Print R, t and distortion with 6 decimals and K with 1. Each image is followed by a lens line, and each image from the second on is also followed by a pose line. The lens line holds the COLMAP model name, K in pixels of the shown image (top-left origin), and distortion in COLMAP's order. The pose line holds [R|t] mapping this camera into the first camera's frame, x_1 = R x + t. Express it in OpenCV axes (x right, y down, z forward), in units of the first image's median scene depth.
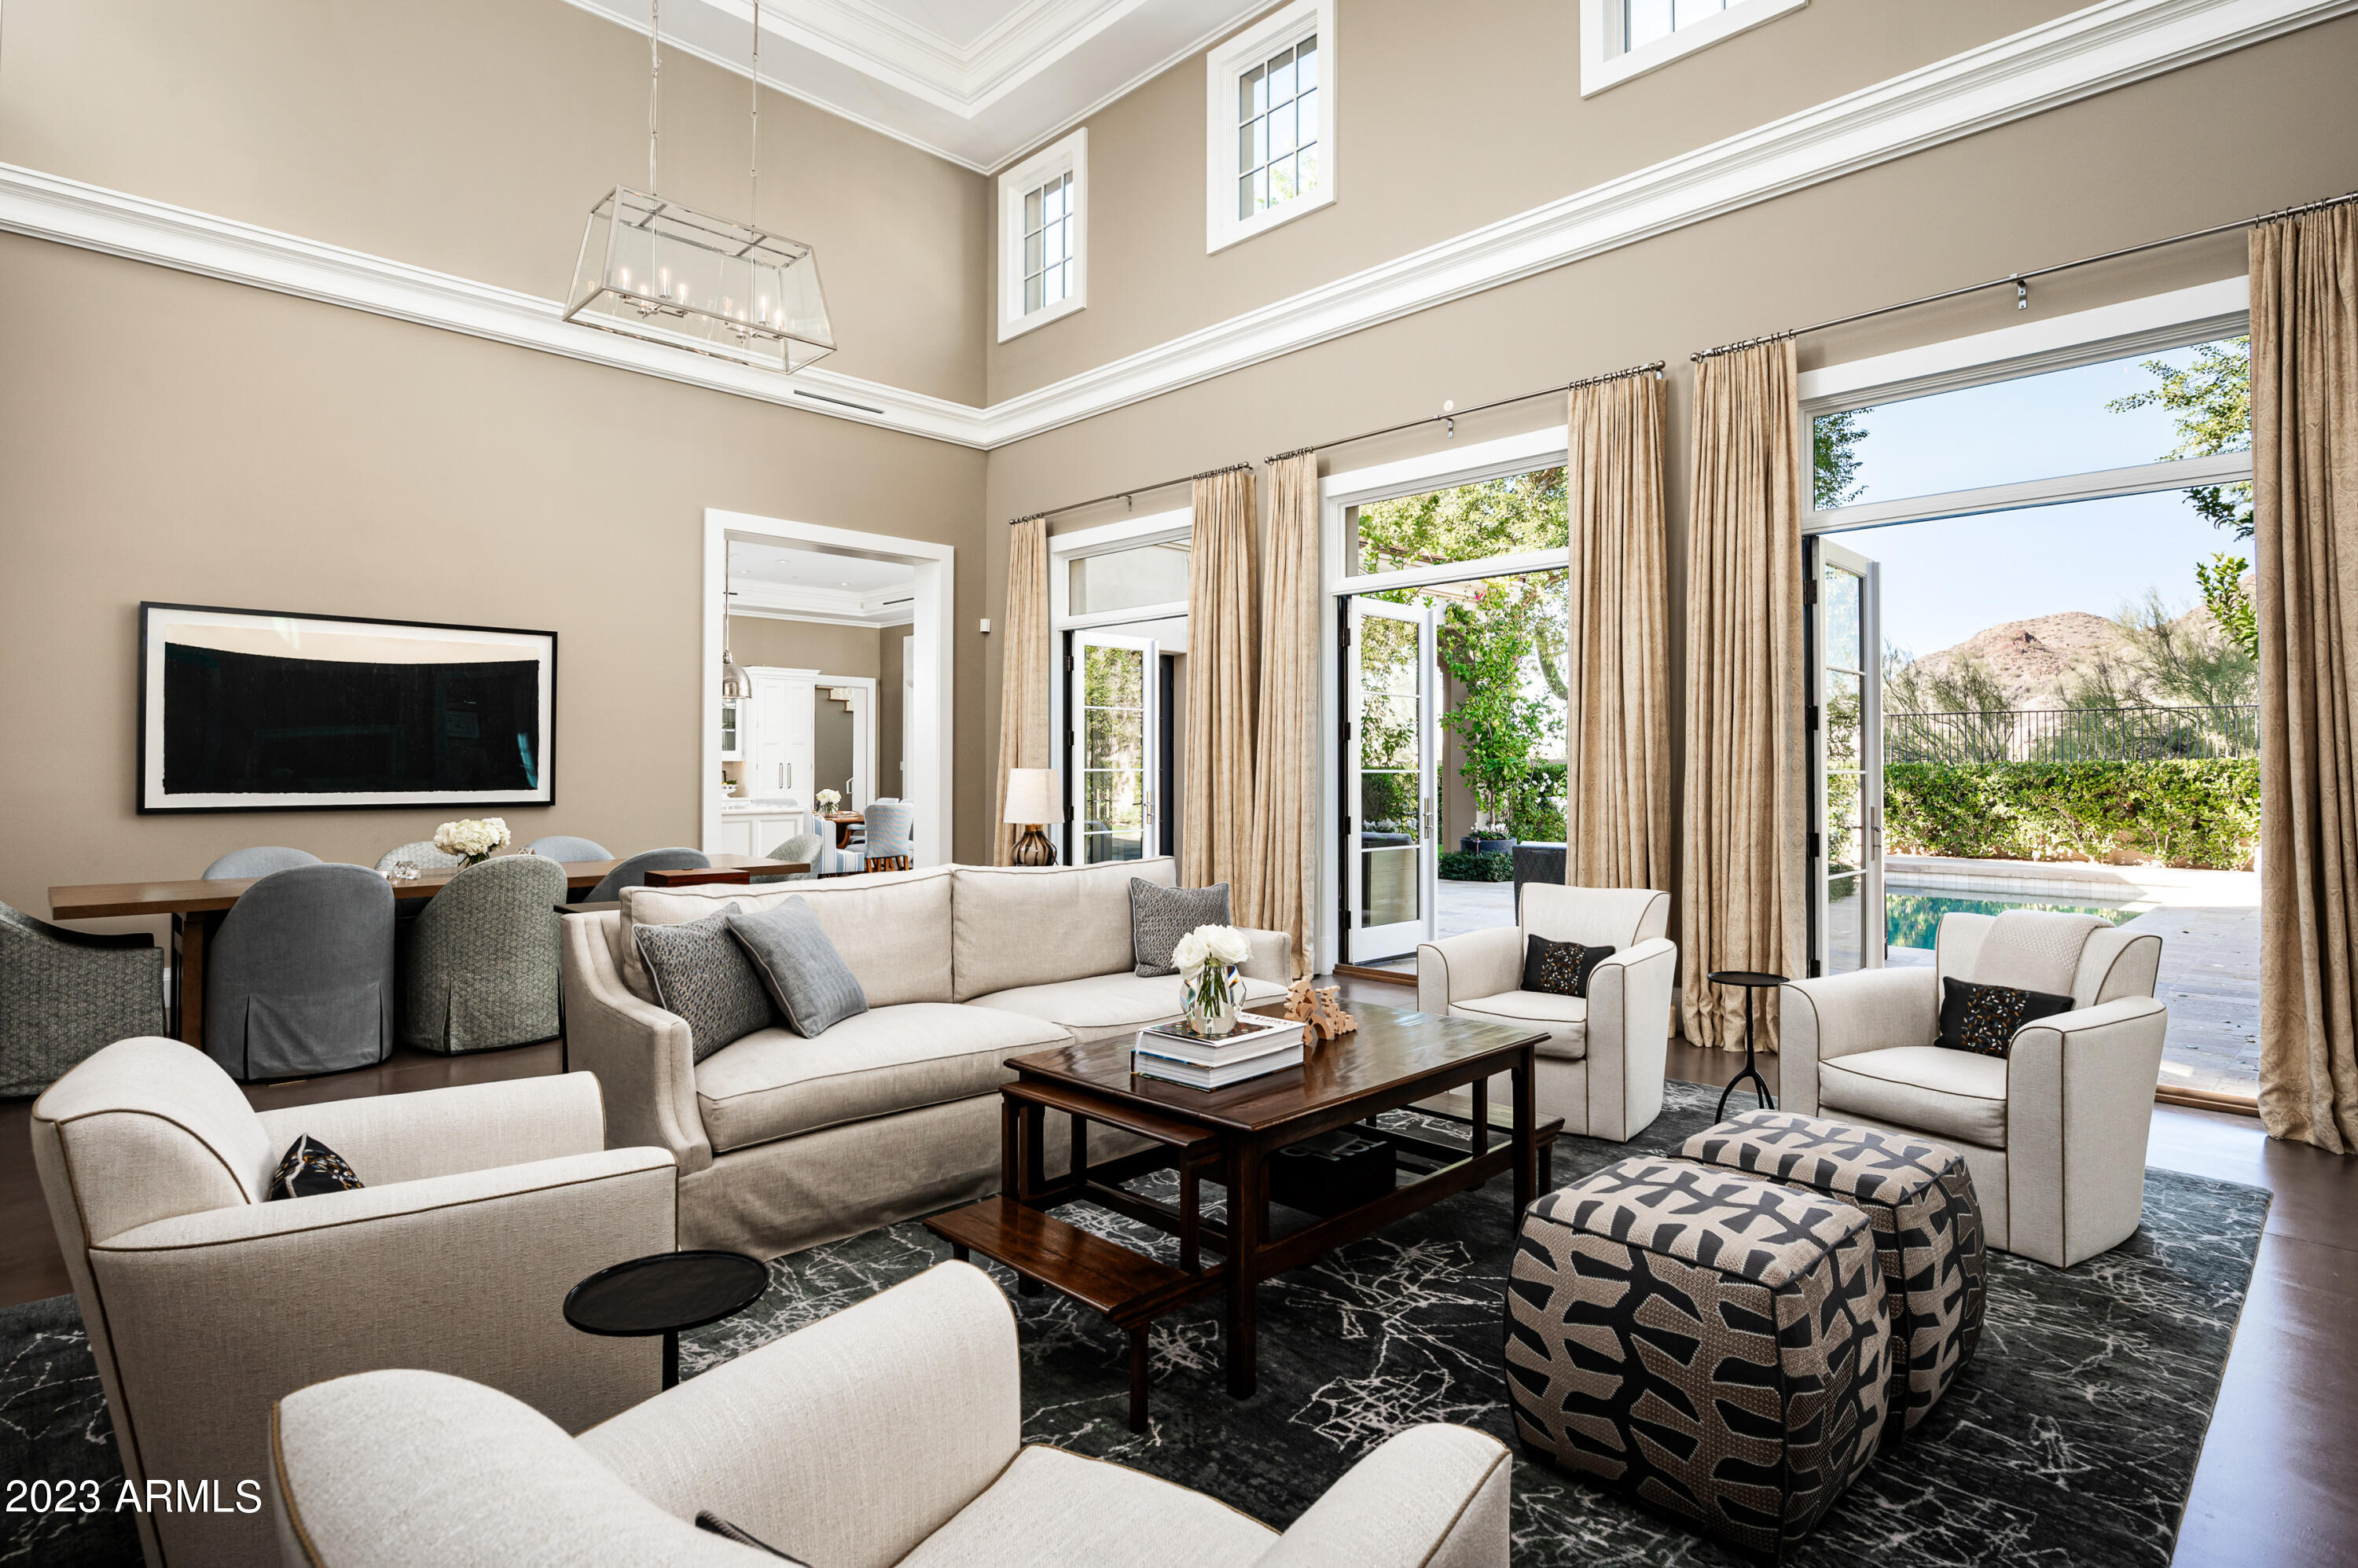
lens RADIAL K [[1214.4, 0, 1179.7], [0, 1214.4, 793.2], [0, 0, 1]] dist [0.006819, 0.000281]
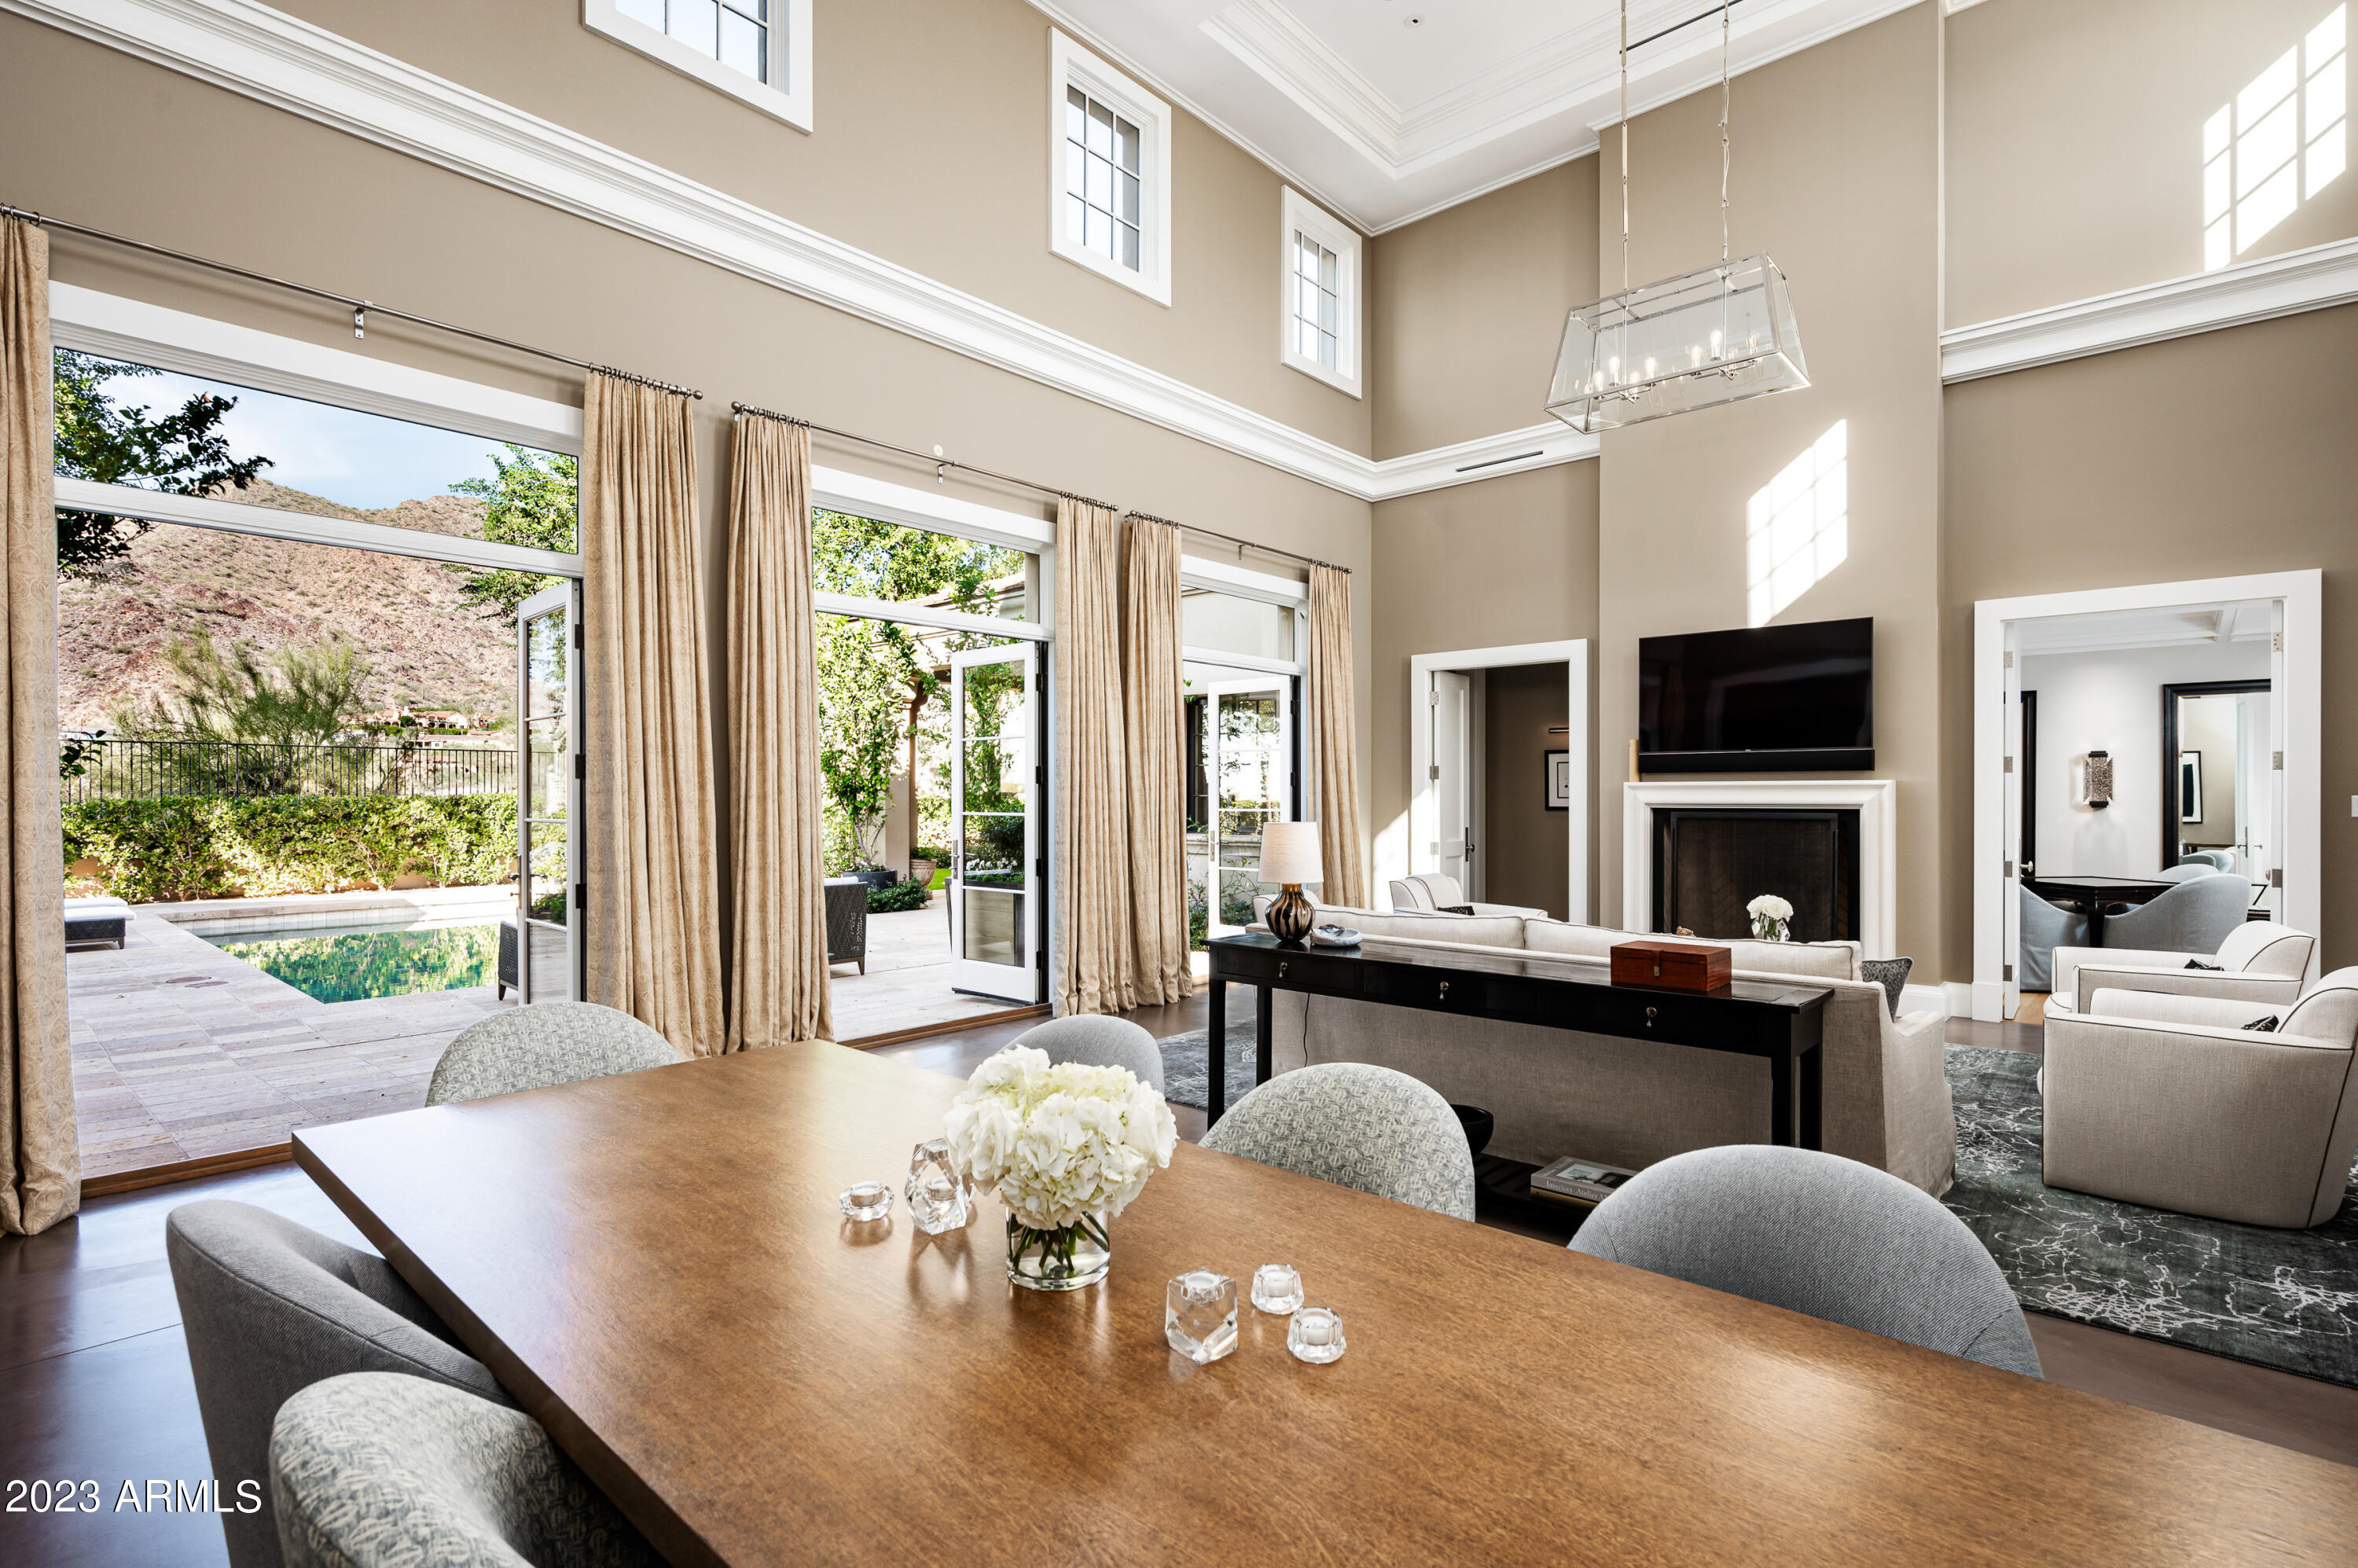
lens RADIAL K [[1110.9, 0, 1181.2], [0, 1110.9, 801.7], [0, 0, 1]] dist [-0.000520, 0.000217]
pose [[-0.058978, -0.003220, 0.998254, -0.616588], [0.019906, 0.999792, 0.004402, -0.026917], [-0.998061, 0.020131, -0.058902, 0.733120]]
